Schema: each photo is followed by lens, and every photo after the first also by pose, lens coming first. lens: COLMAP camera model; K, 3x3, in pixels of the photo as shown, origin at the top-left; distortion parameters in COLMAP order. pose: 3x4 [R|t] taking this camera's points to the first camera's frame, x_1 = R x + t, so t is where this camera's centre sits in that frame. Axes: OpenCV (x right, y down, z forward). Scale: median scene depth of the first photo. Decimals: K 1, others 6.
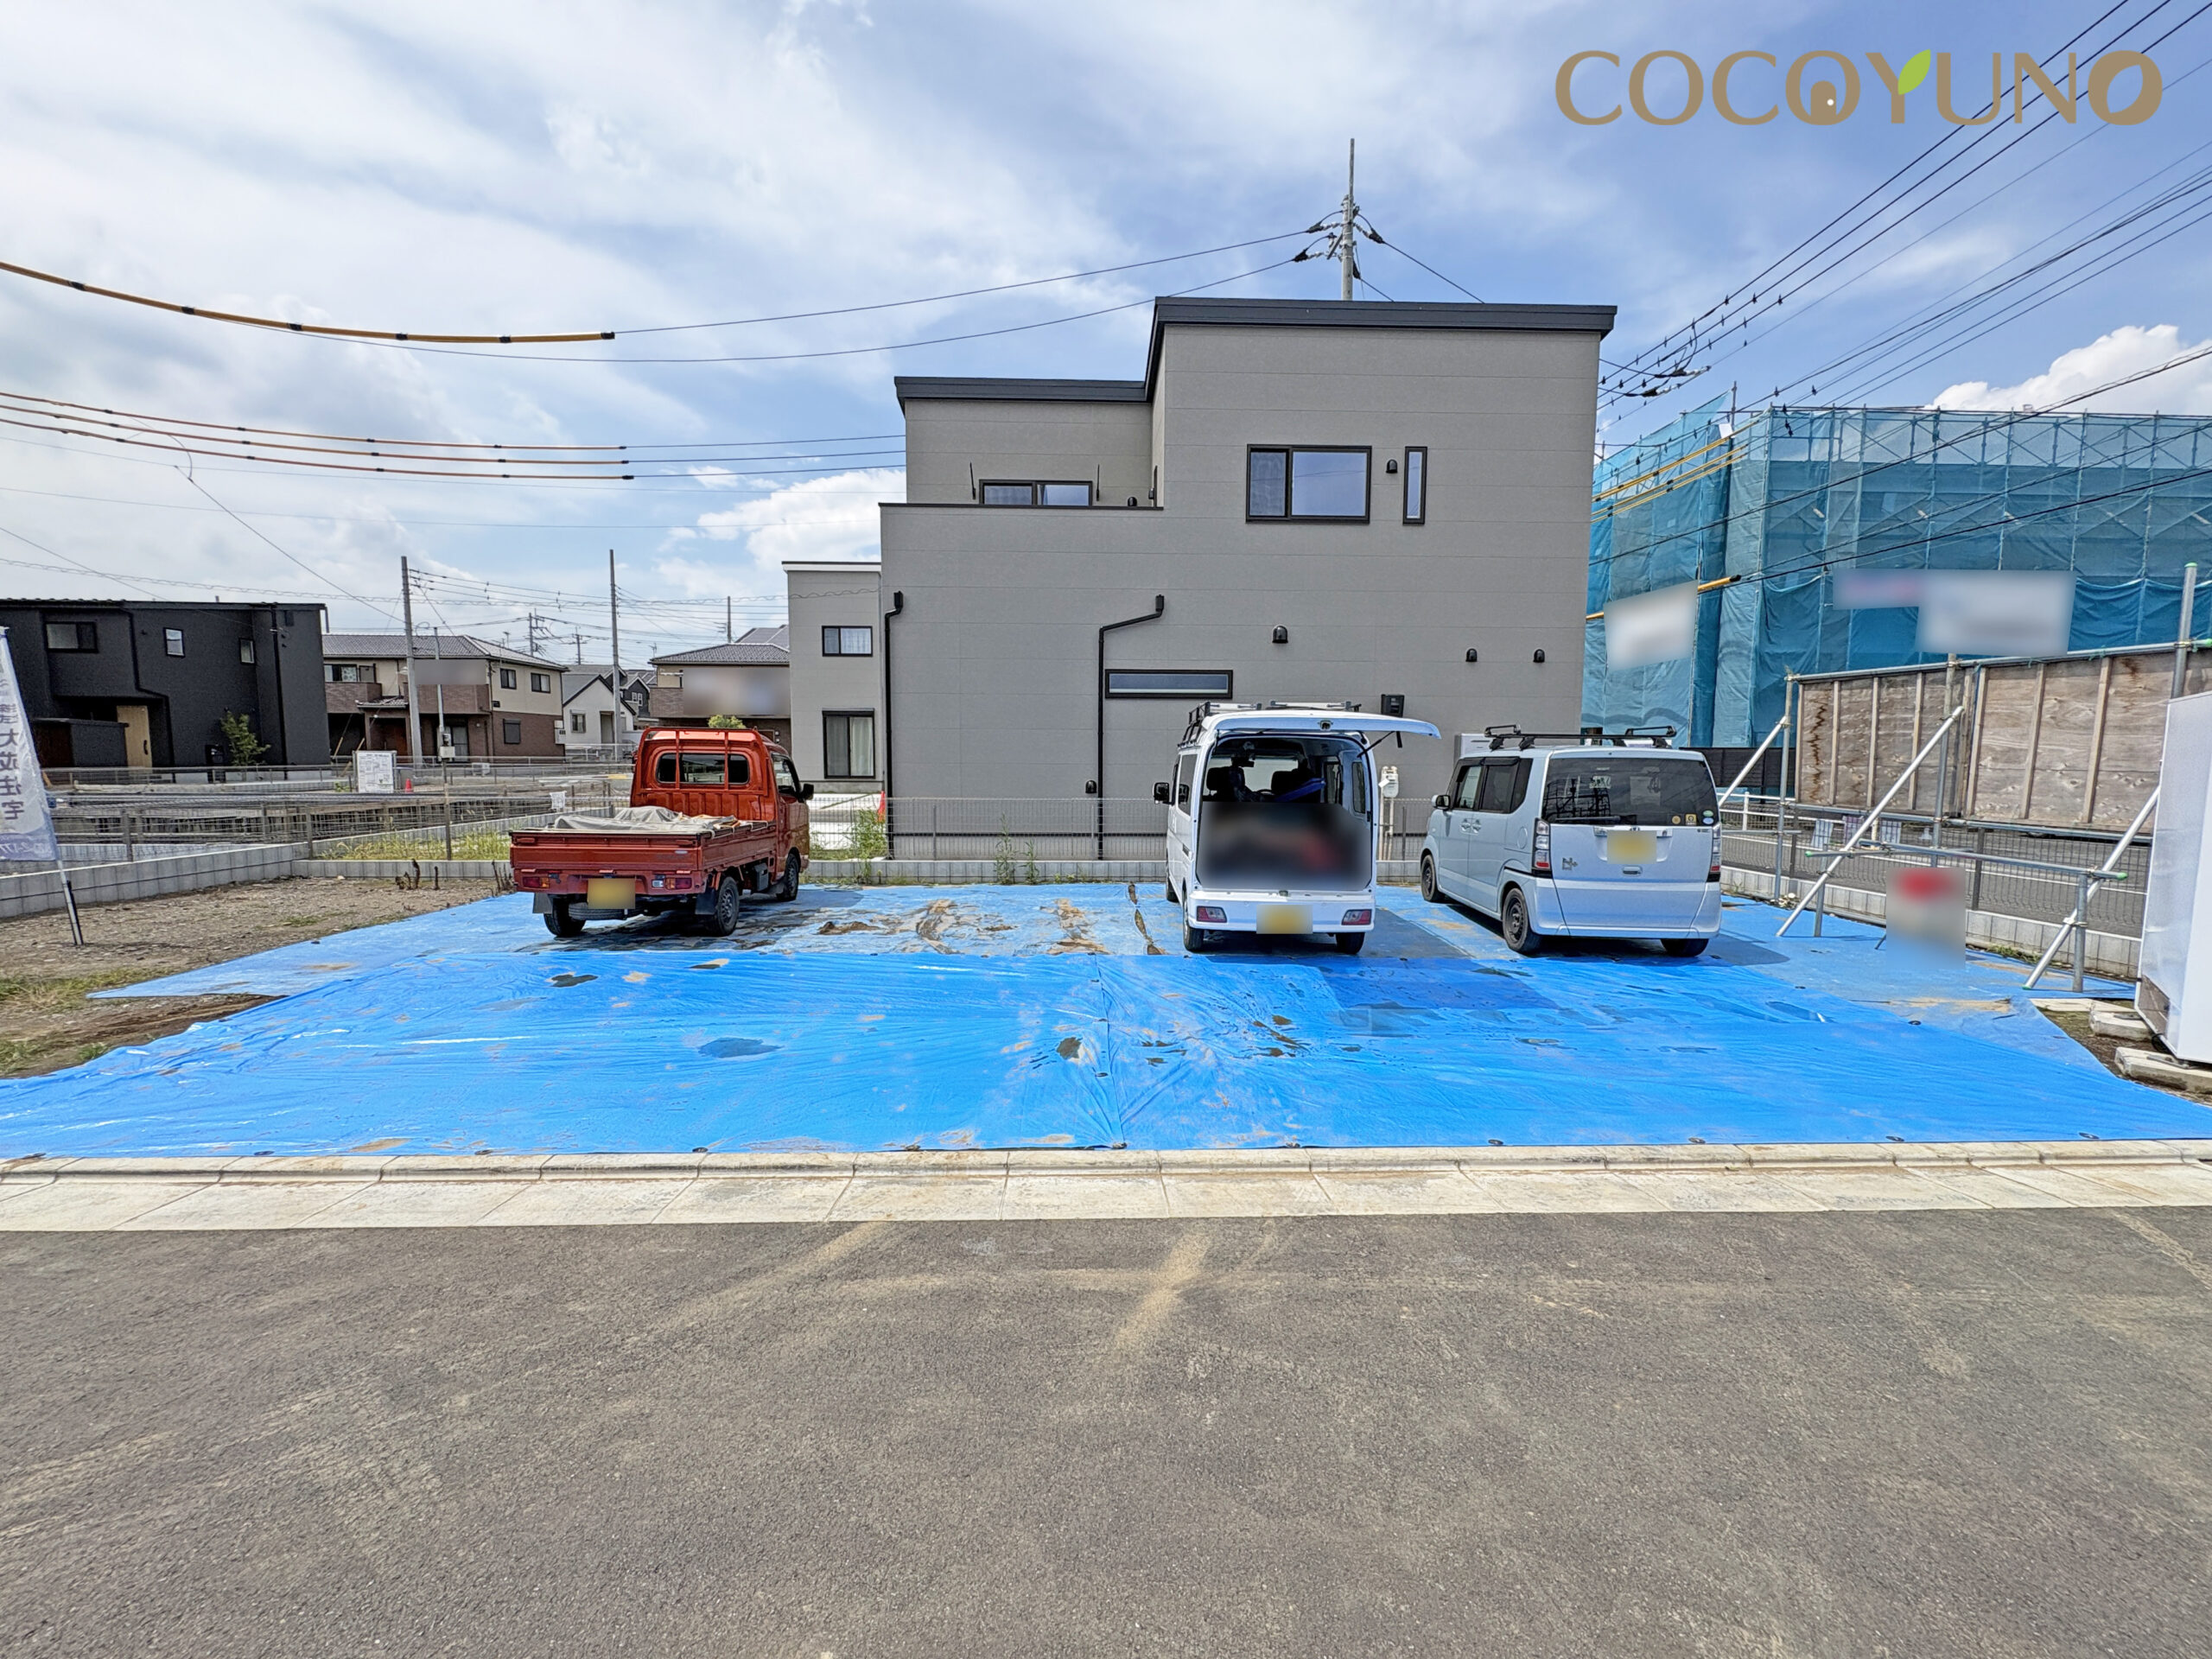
lens RADIAL K [[878.3, 0, 1106.3], [0, 878.3, 829.0], [0, 0, 1]] dist [-0.000518, 0.000342]
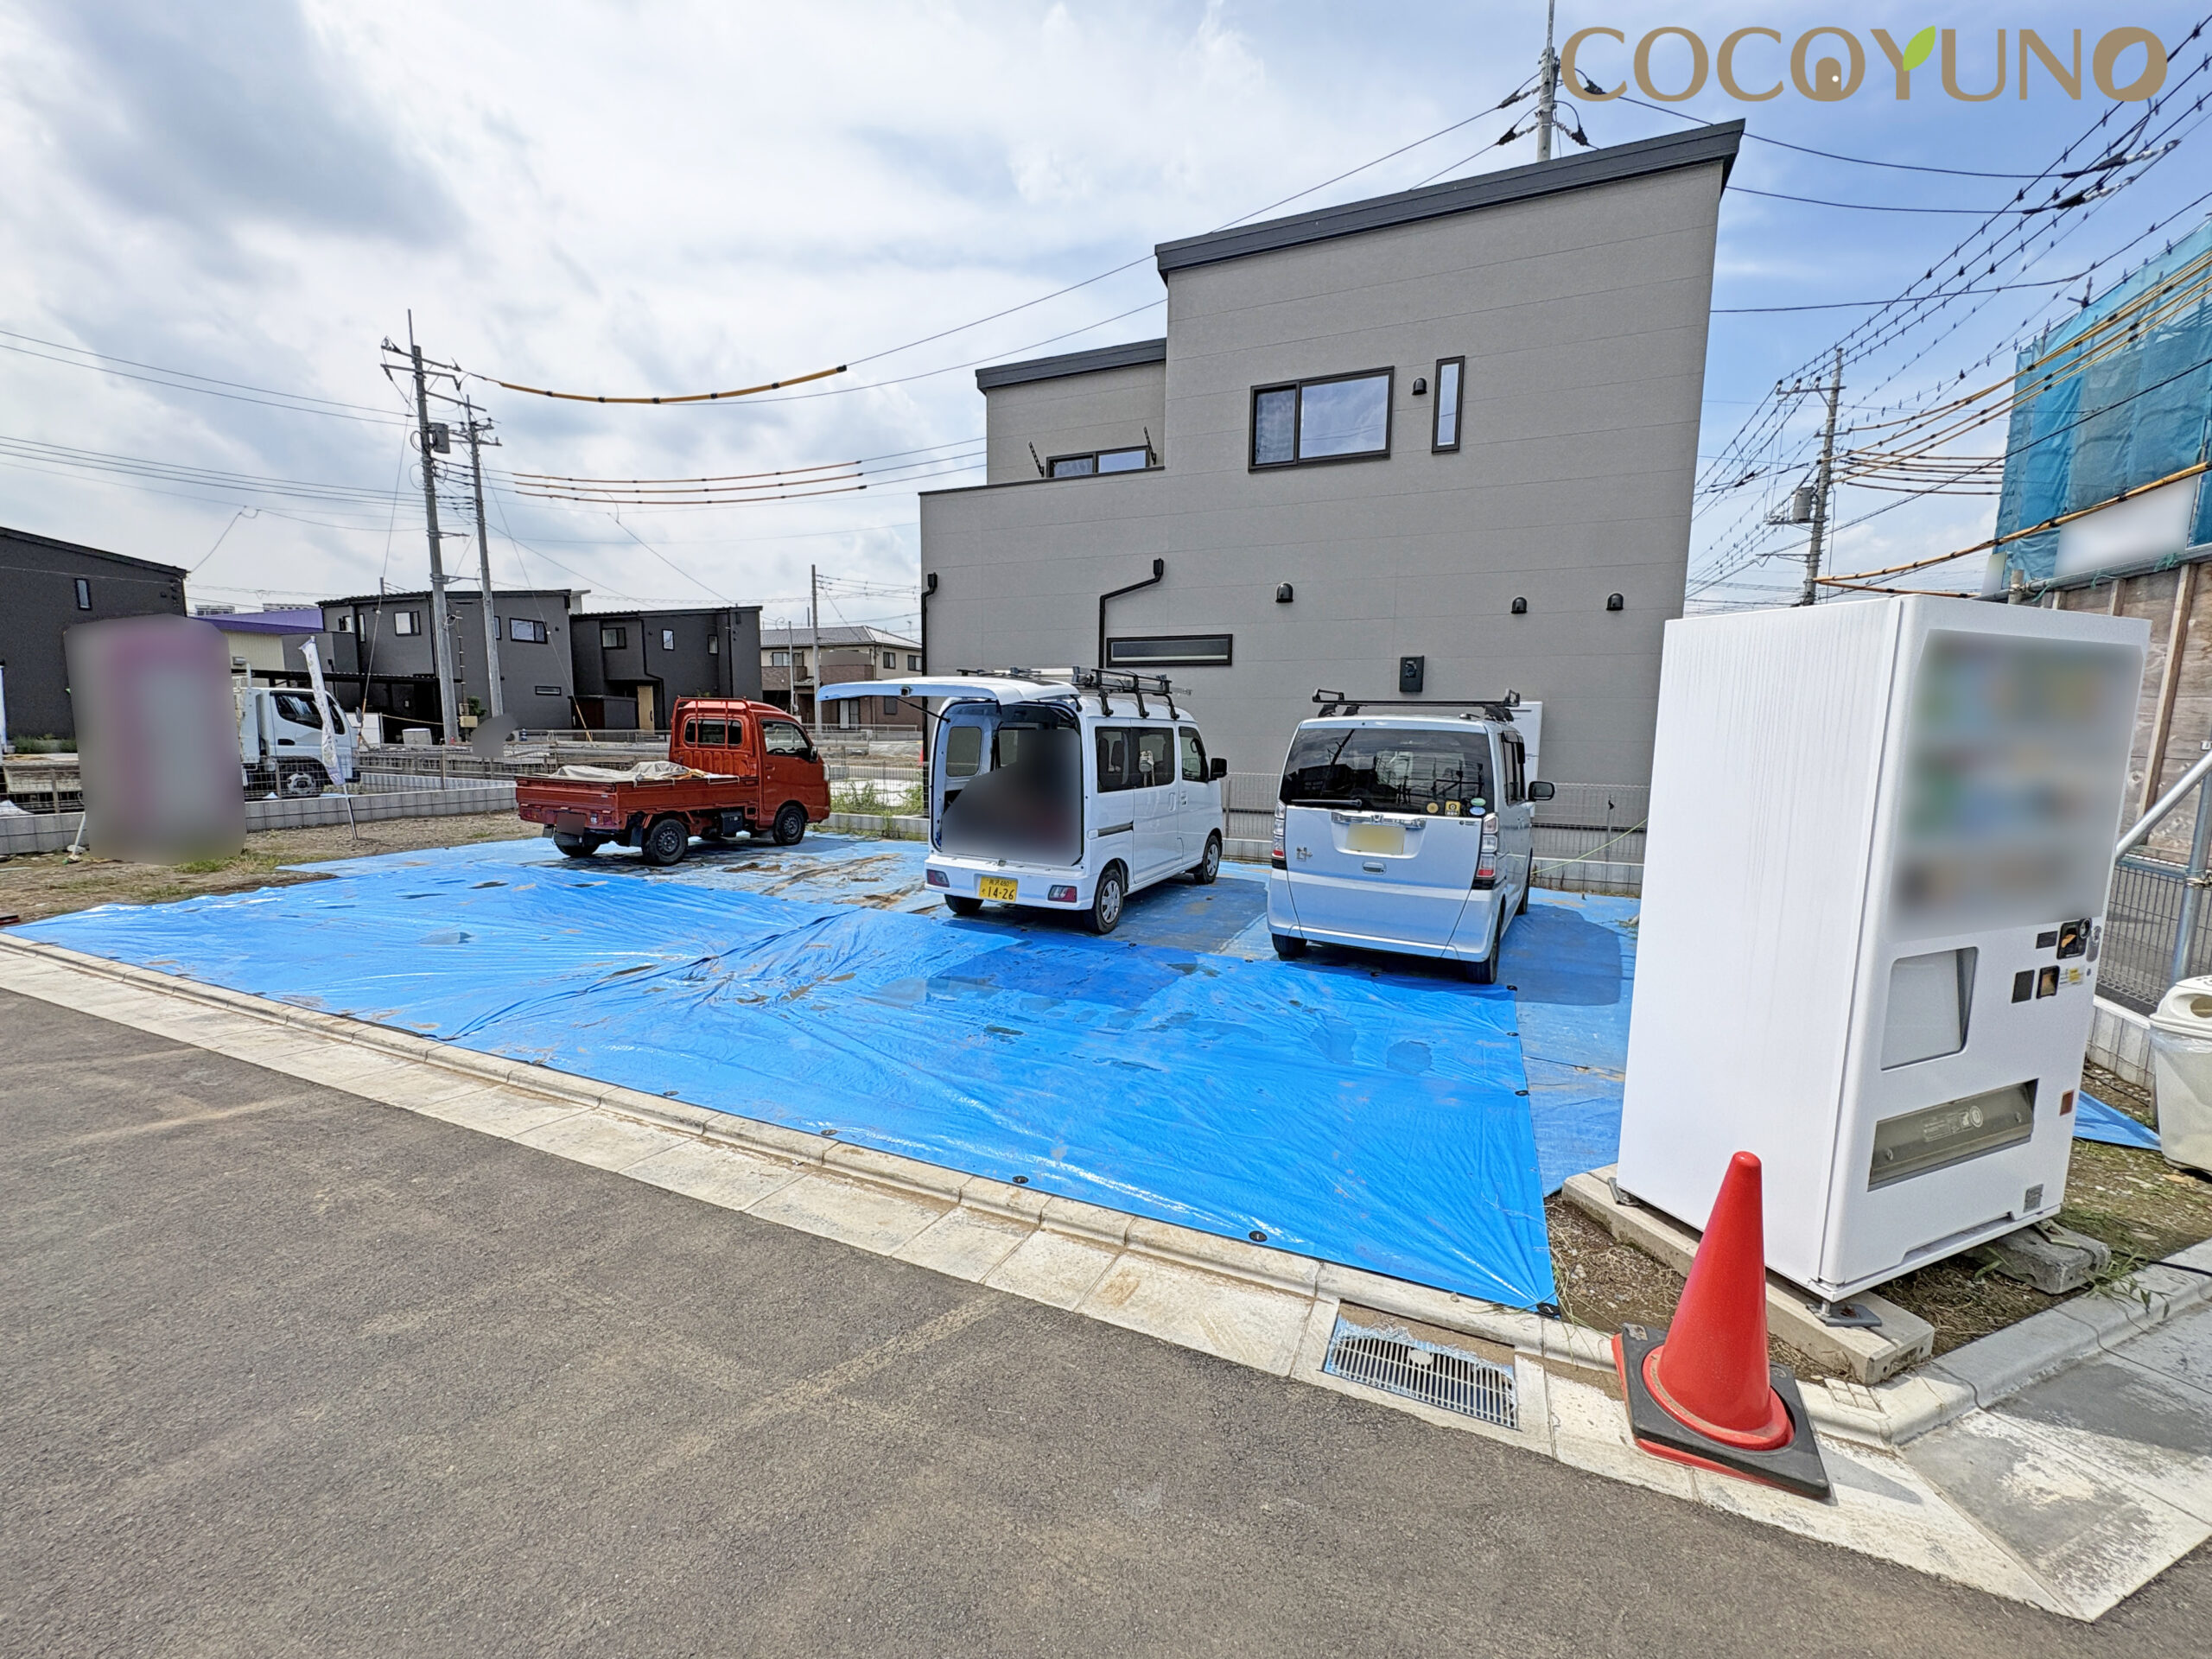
lens RADIAL K [[878.3, 0, 1105.3], [0, 878.3, 828.5], [0, 0, 1]] dist [-0.000518, 0.000342]
pose [[0.905262, 0.057456, -0.420950, 0.432328], [-0.044812, 0.998199, 0.039875, -0.006057], [0.422483, -0.017234, 0.906207, 0.093298]]
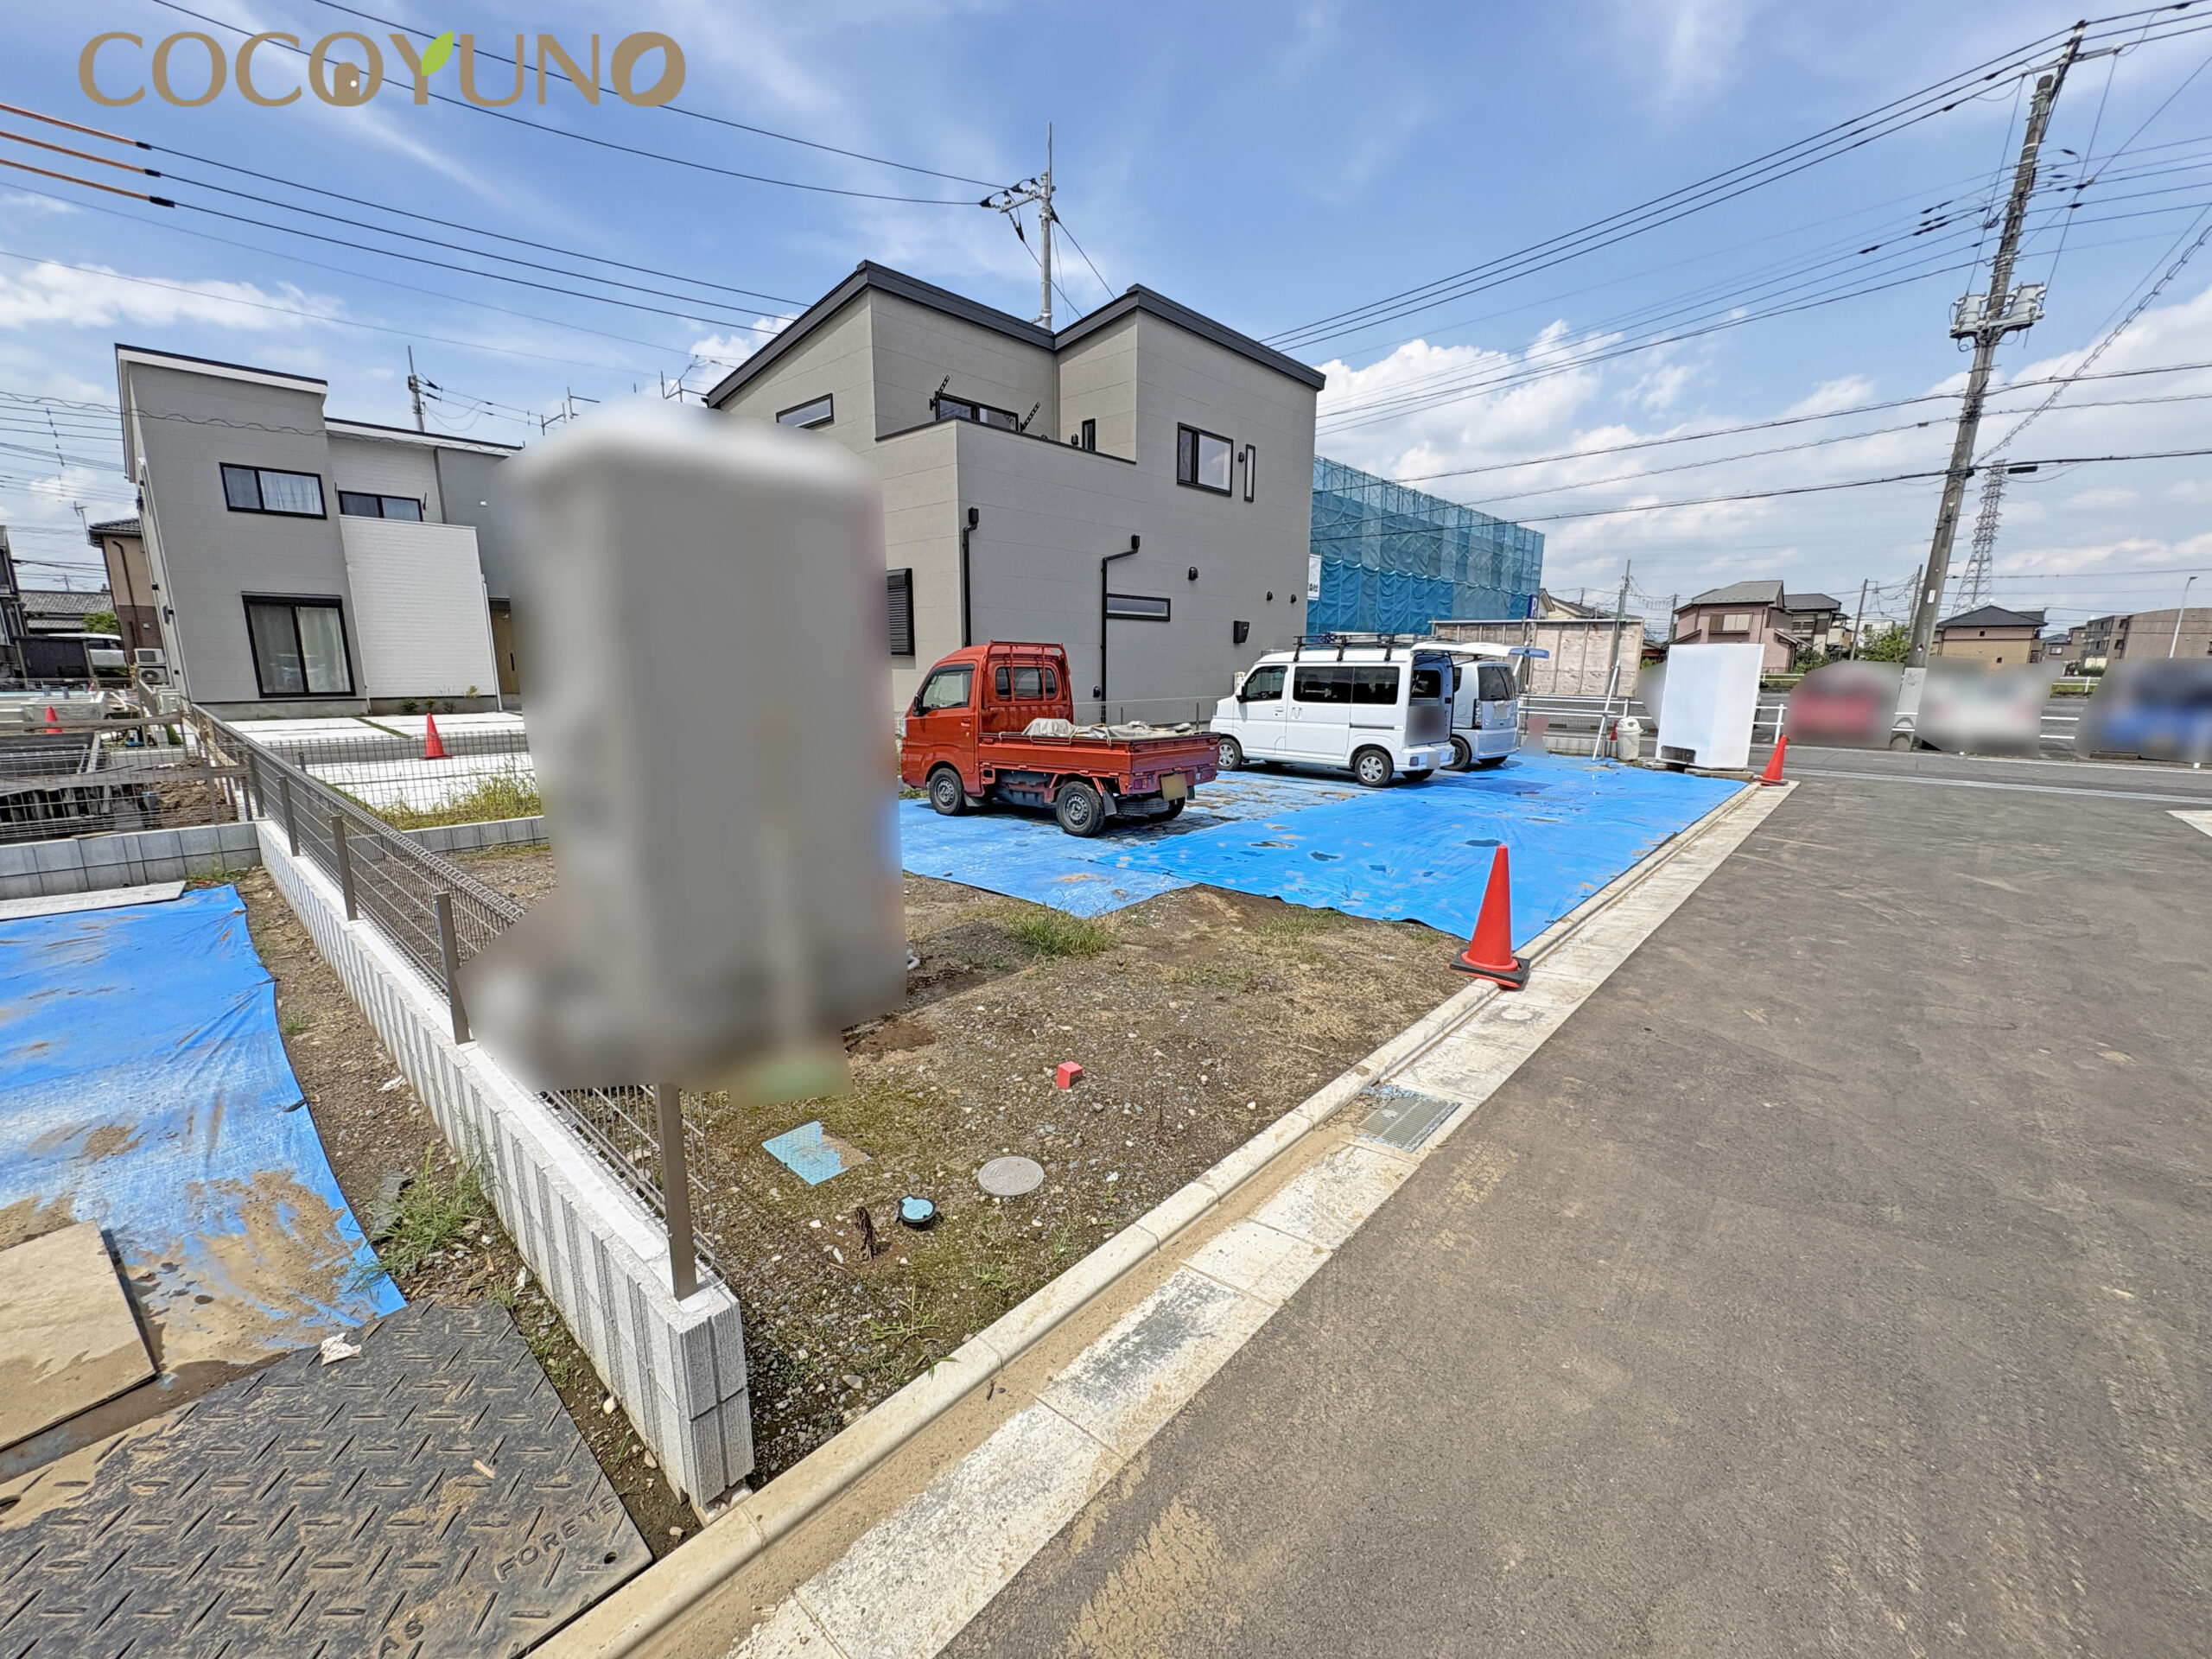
lens RADIAL K [[878.3, 0, 1107.5], [0, 878.3, 829.0], [0, 0, 1]] dist [-0.000518, 0.000342]
pose [[0.693950, -0.137844, 0.706705, -0.906119], [0.060179, 0.989173, 0.133847, -0.022402], [-0.717504, -0.050354, 0.694732, 0.140880]]
